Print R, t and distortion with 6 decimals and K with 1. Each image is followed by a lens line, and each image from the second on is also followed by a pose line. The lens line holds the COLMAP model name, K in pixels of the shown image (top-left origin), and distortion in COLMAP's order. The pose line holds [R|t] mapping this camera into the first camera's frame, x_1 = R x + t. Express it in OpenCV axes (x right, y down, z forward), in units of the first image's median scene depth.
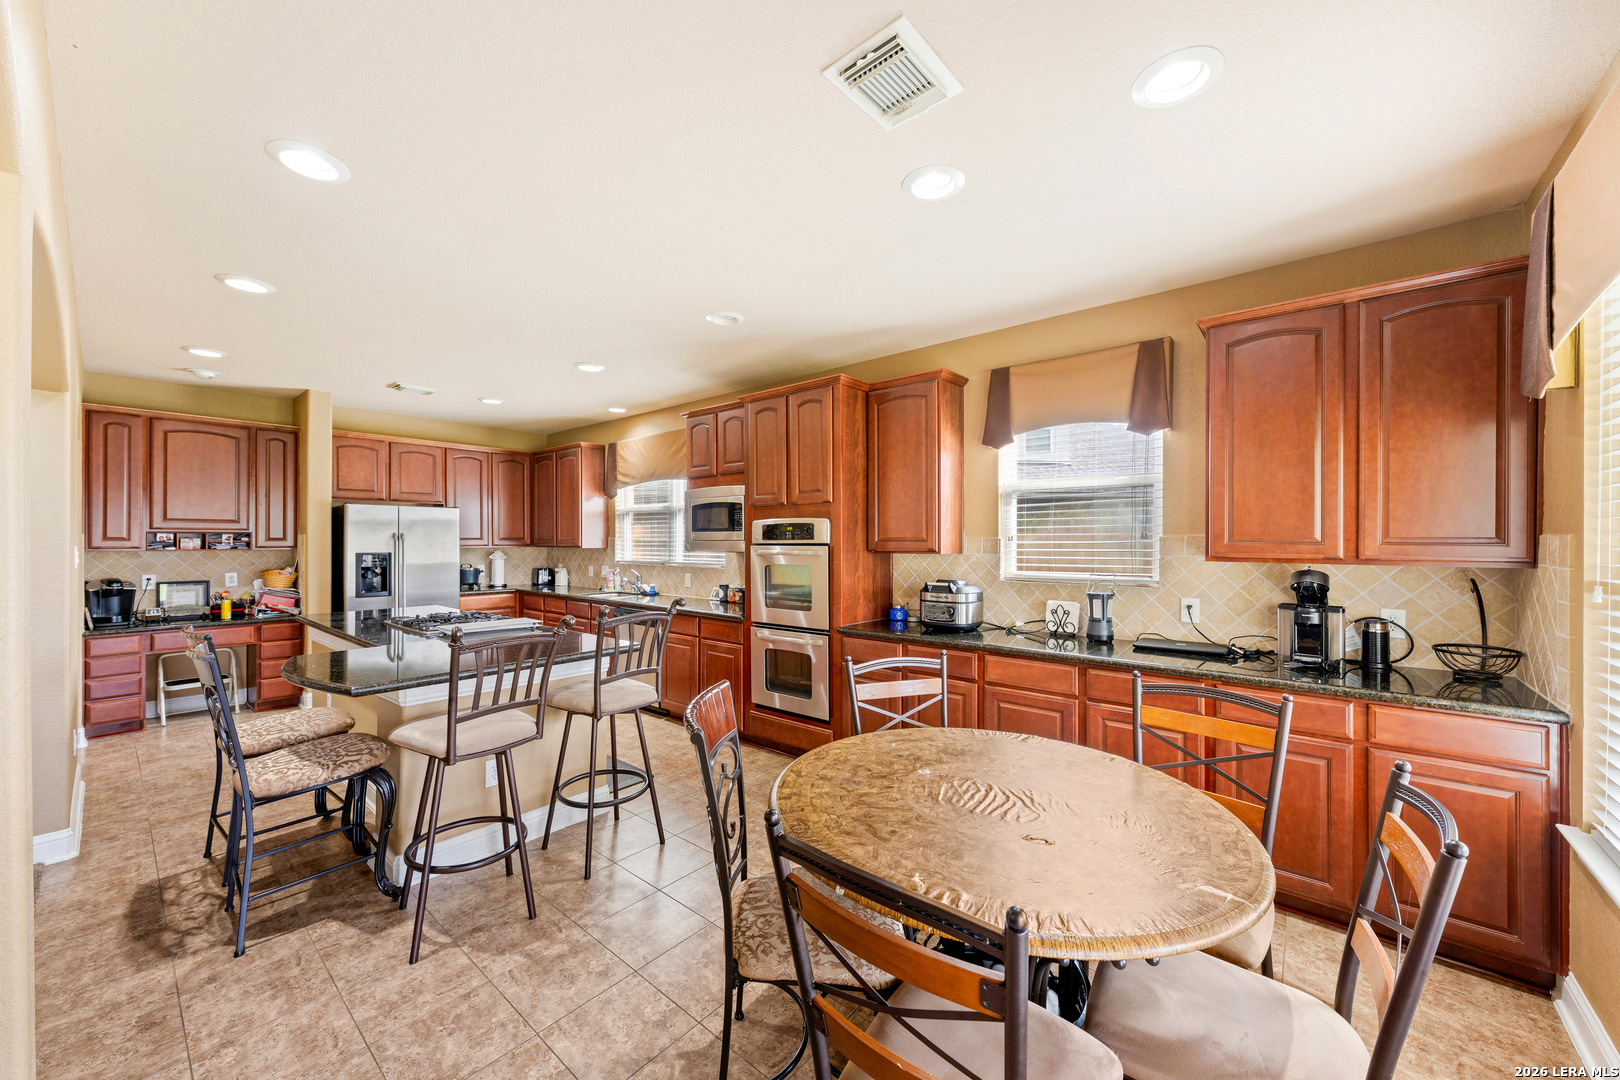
lens RADIAL K [[599.8, 0, 815.6], [0, 599.8, 541.2], [0, 0, 1]] dist [-0.001257, -0.000138]
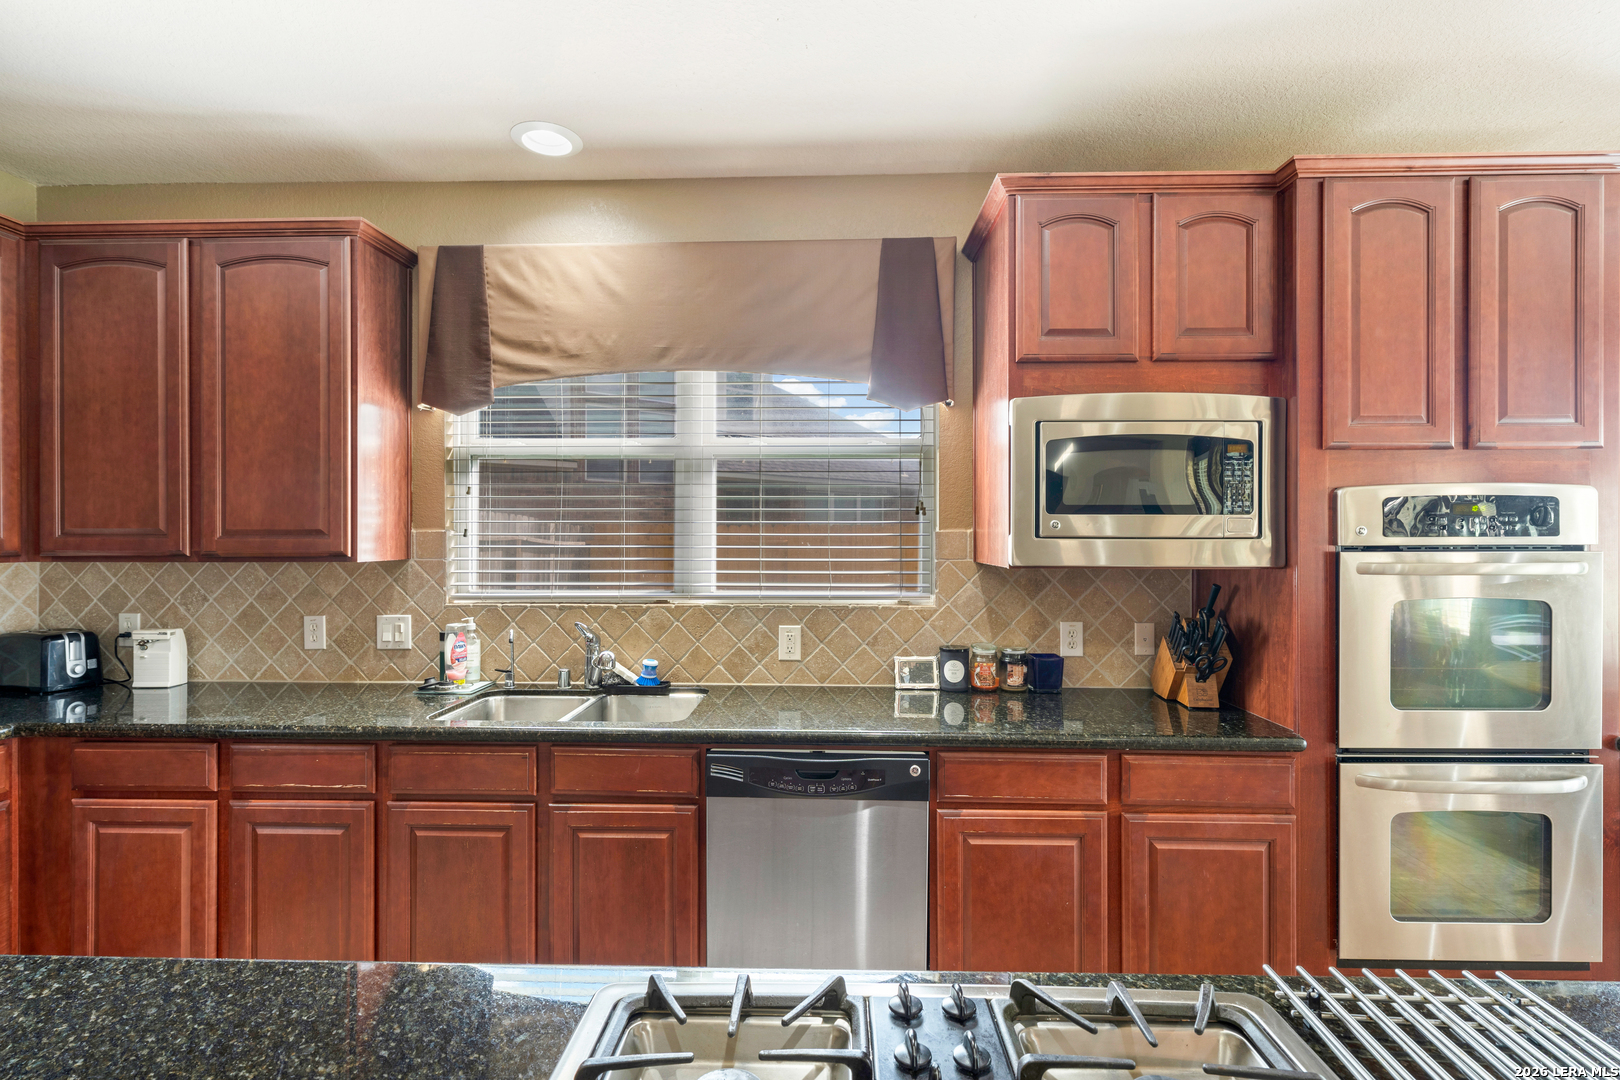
lens RADIAL K [[769.3, 0, 824.9], [0, 769.3, 534.3], [0, 0, 1]] dist [0.002296, -0.000565]
pose [[0.787964, 0.000516, 0.615721, -0.720352], [0.000520, 0.999999, -0.001502, -0.003610], [-0.615721, 0.001504, 0.787962, 0.876988]]
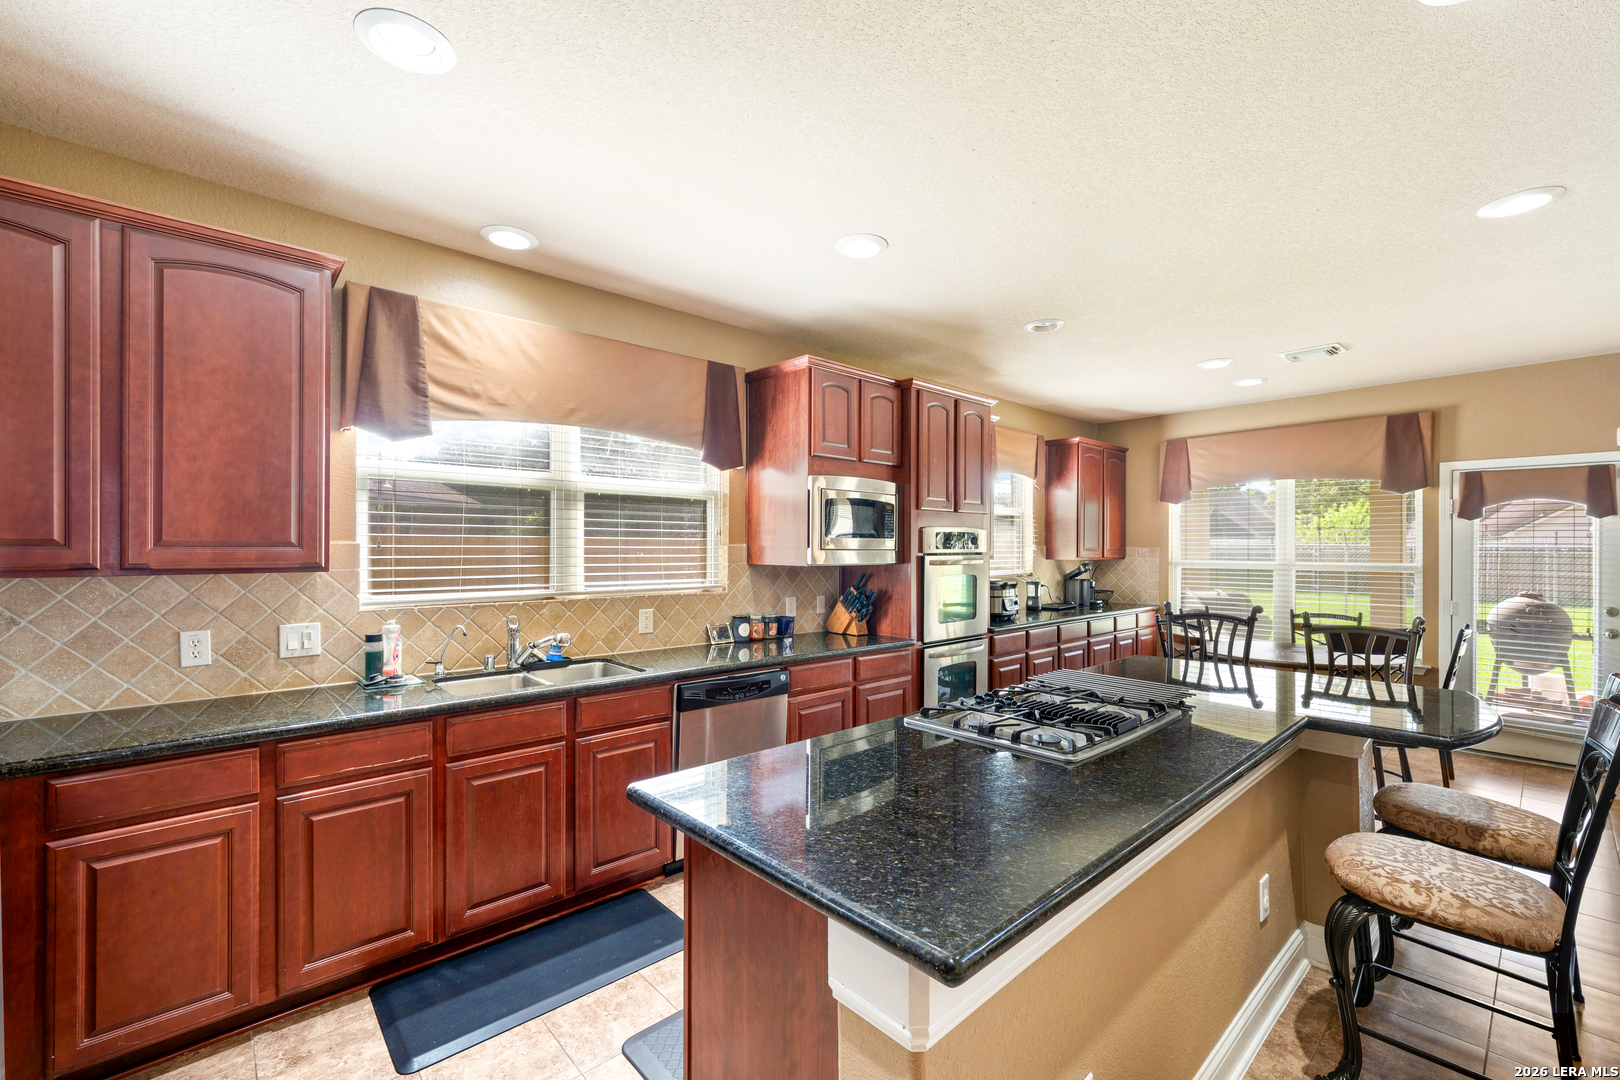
lens RADIAL K [[674.4, 0, 822.0], [0, 674.4, 546.7], [0, 0, 1]] dist [-0.001984, -0.000536]
pose [[0.124237, 0.001502, 0.992251, -1.181045], [-0.001980, 0.999997, -0.001266, -0.004477], [-0.992251, -0.001807, 0.124240, 1.107083]]
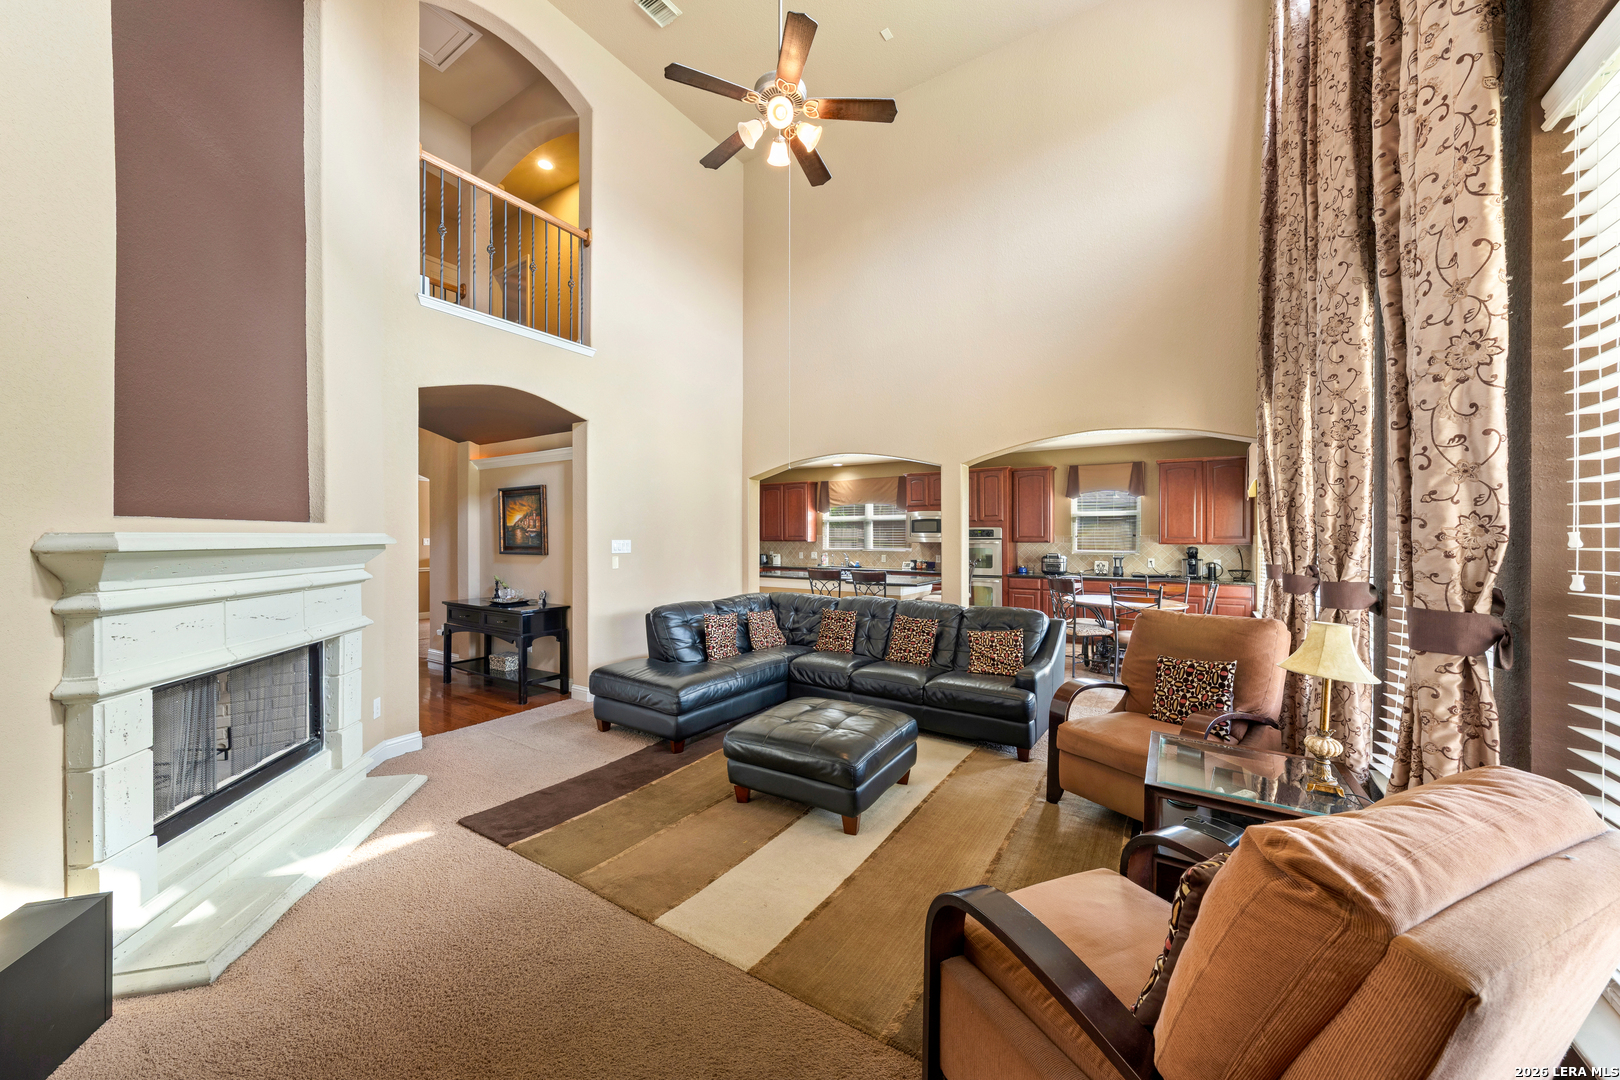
lens RADIAL K [[599.8, 0, 808.0], [0, 599.8, 533.6], [0, 0, 1]] dist [-0.001257, -0.000138]
pose [[0.991995, 0.001619, 0.126267, -0.986444], [-0.000467, 0.999958, -0.009146, 0.007560], [-0.126277, 0.009013, 0.991954, -1.170826]]
